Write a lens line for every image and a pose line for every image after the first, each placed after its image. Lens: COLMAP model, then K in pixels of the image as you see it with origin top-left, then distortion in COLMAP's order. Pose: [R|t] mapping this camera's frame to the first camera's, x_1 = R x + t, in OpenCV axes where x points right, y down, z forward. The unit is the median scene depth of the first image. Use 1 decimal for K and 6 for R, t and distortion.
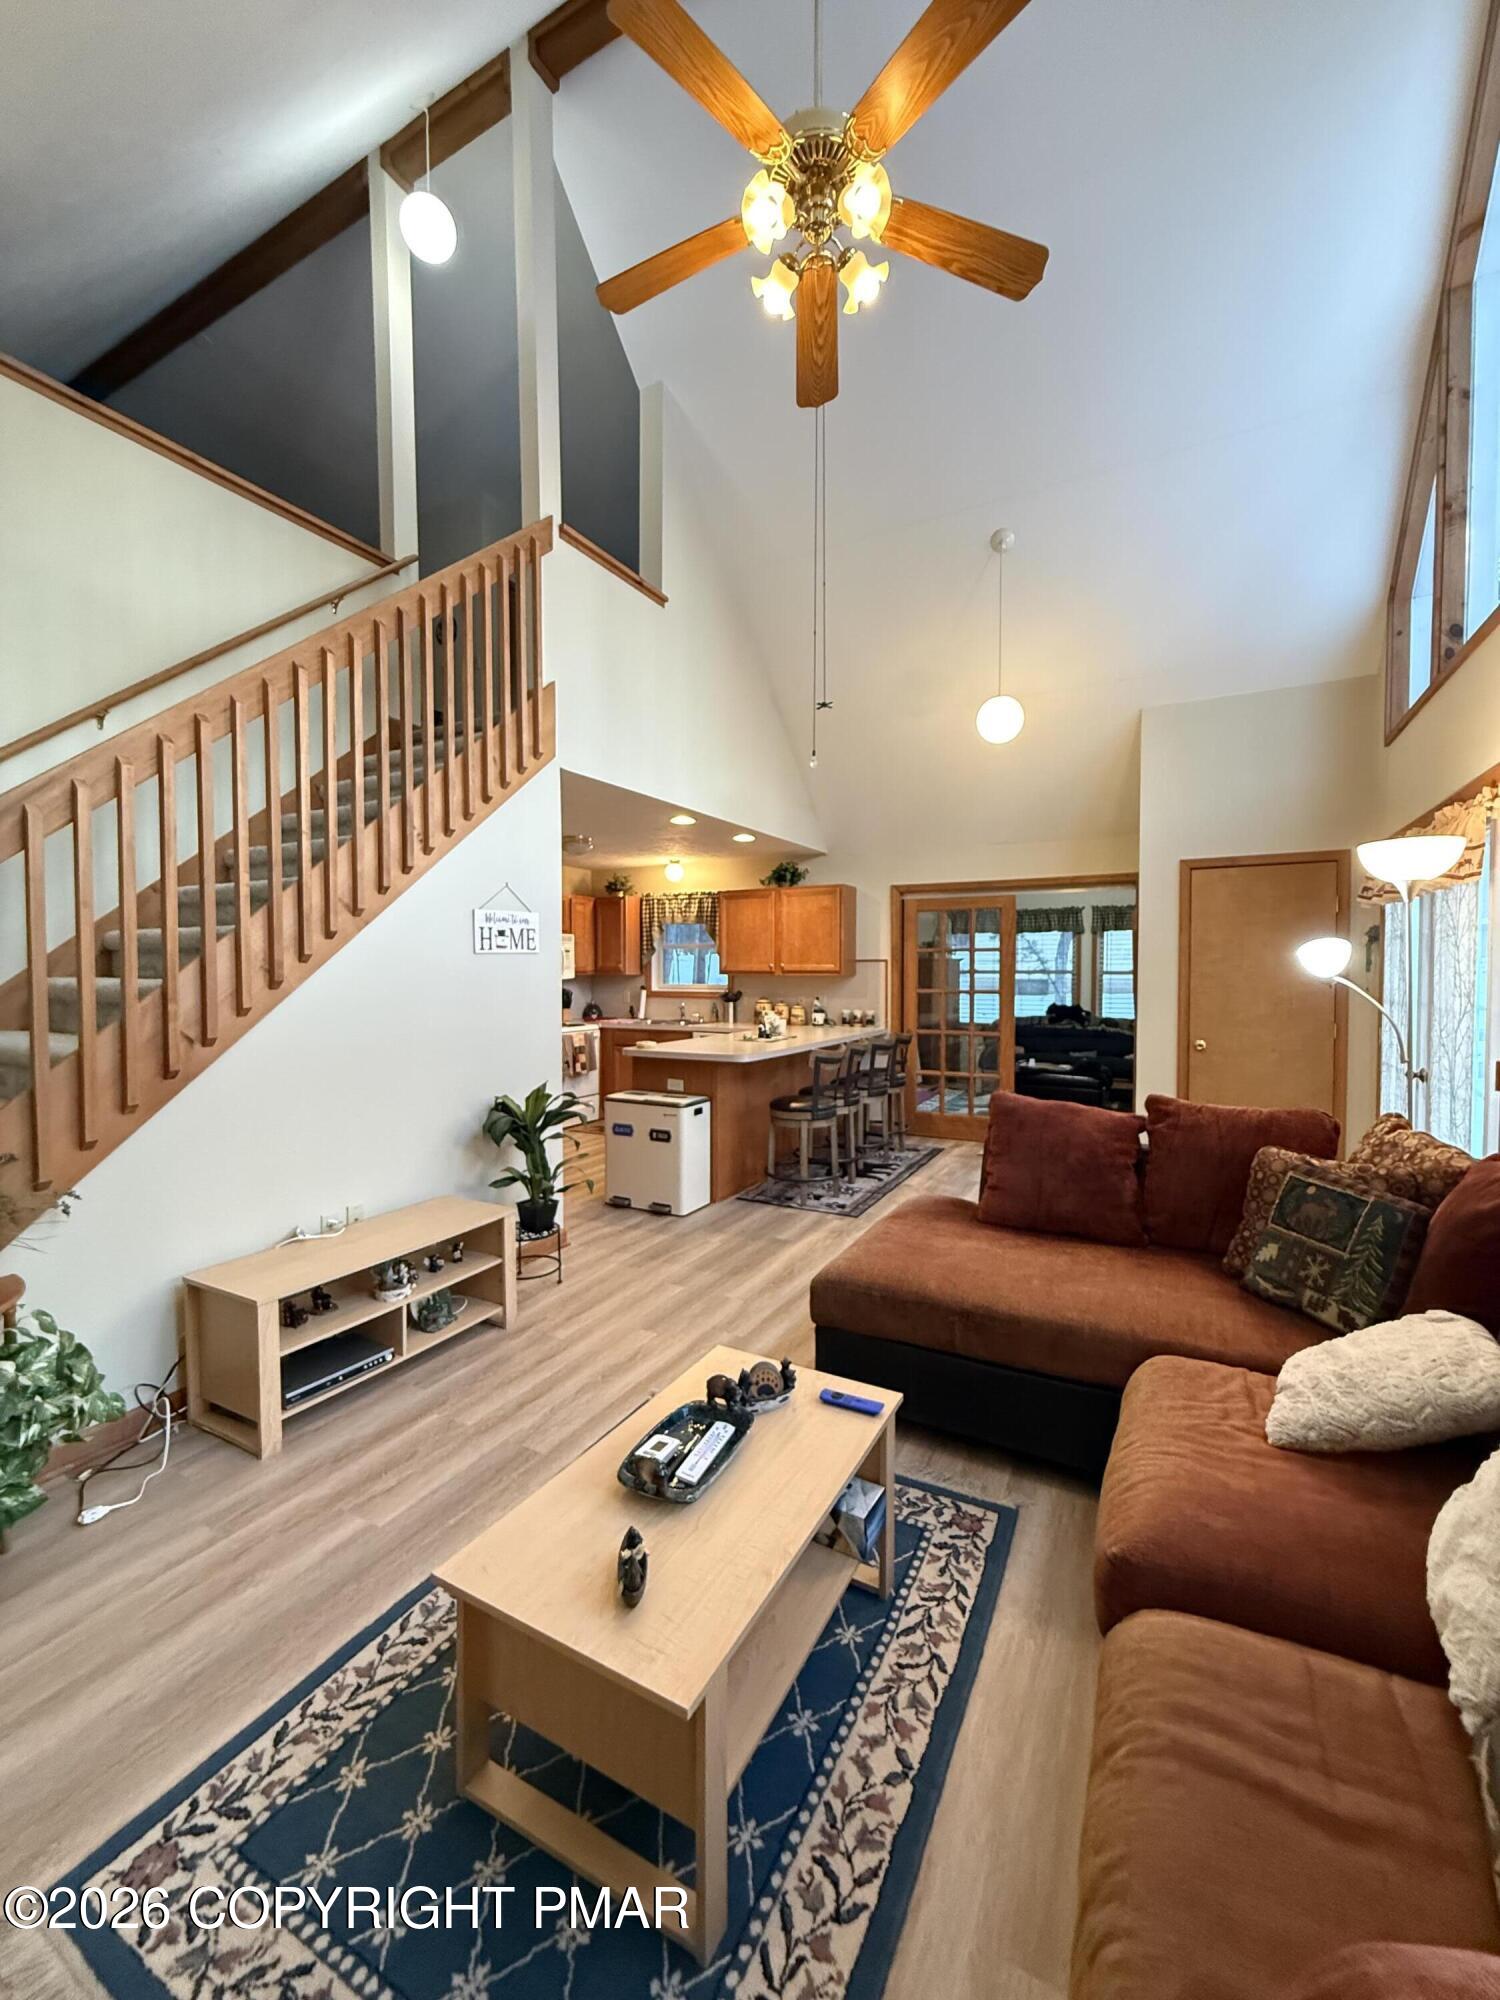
lens RADIAL K [[794.6, 0, 752.1], [0, 794.6, 1000.0], [0, 0, 1]] dist [-0.000144, 0.000602]
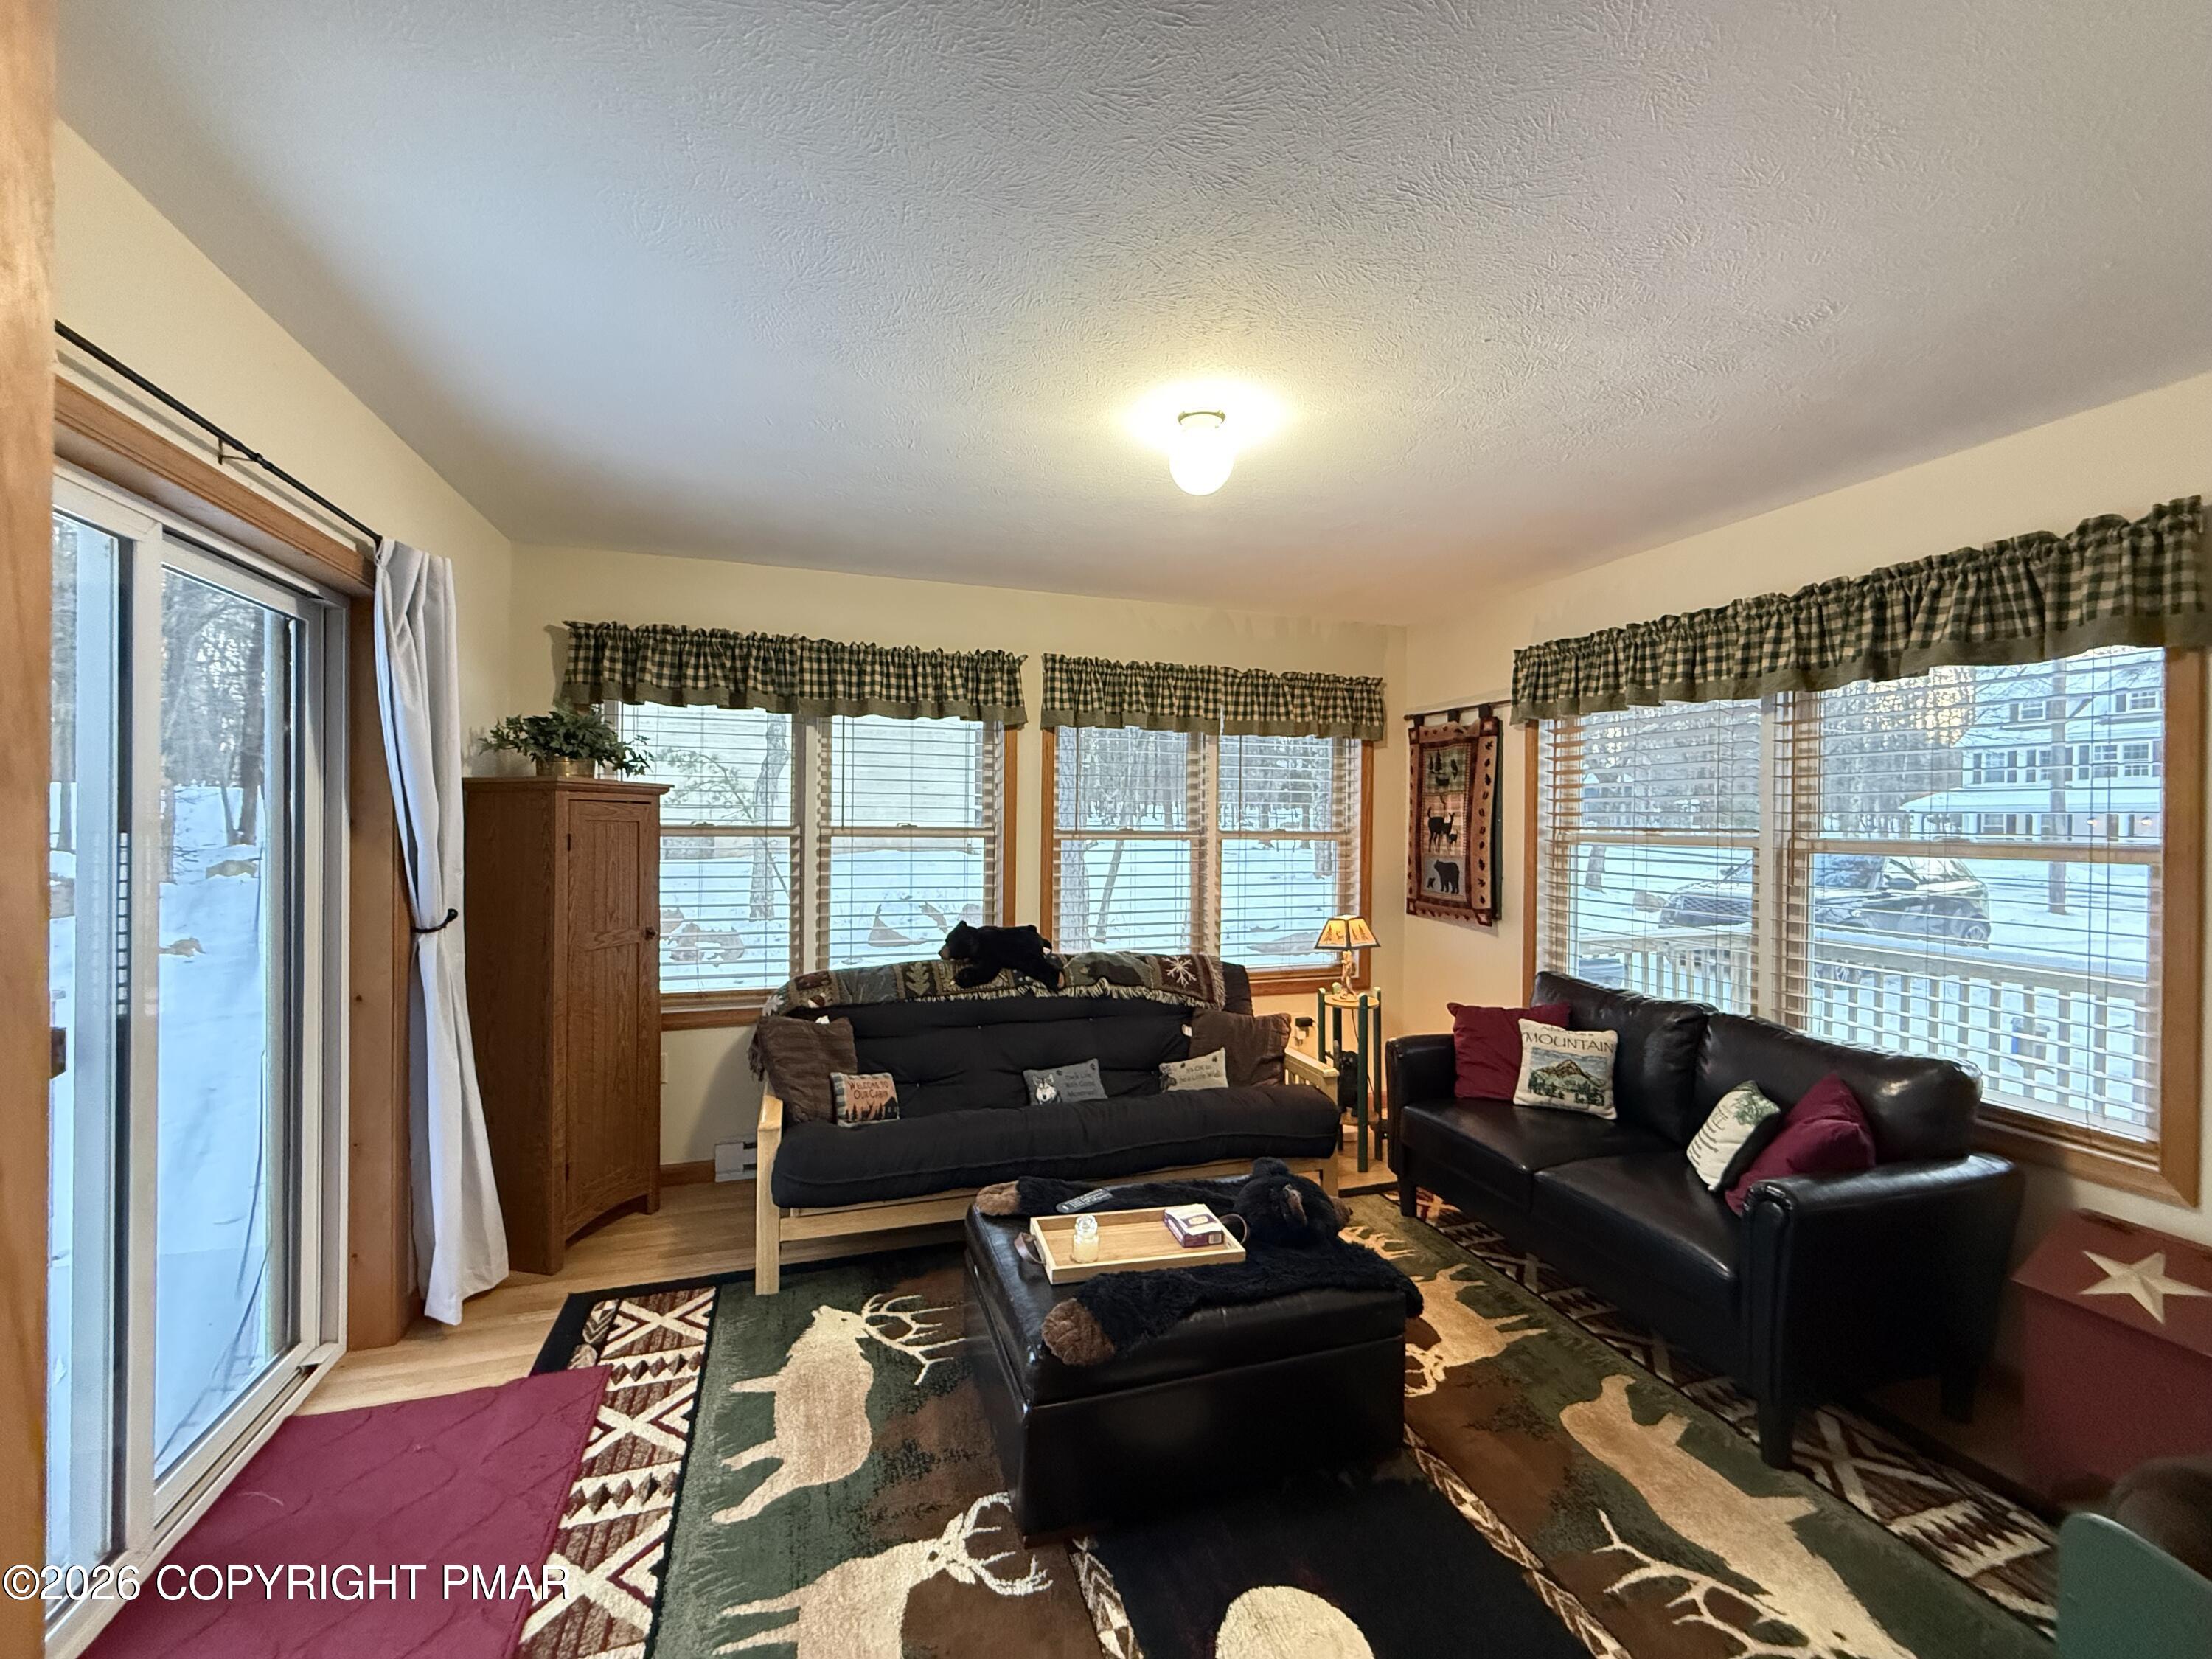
lens RADIAL K [[878.8, 0, 1098.9], [0, 878.8, 826.2], [0, 0, 1]] dist [-0.000144, 0.000602]
pose [[0.686222, 0.007573, 0.727353, 0.456596], [0.017065, 0.999503, -0.026506, -0.084491], [-0.727192, 0.030601, 0.685752, 2.205786]]
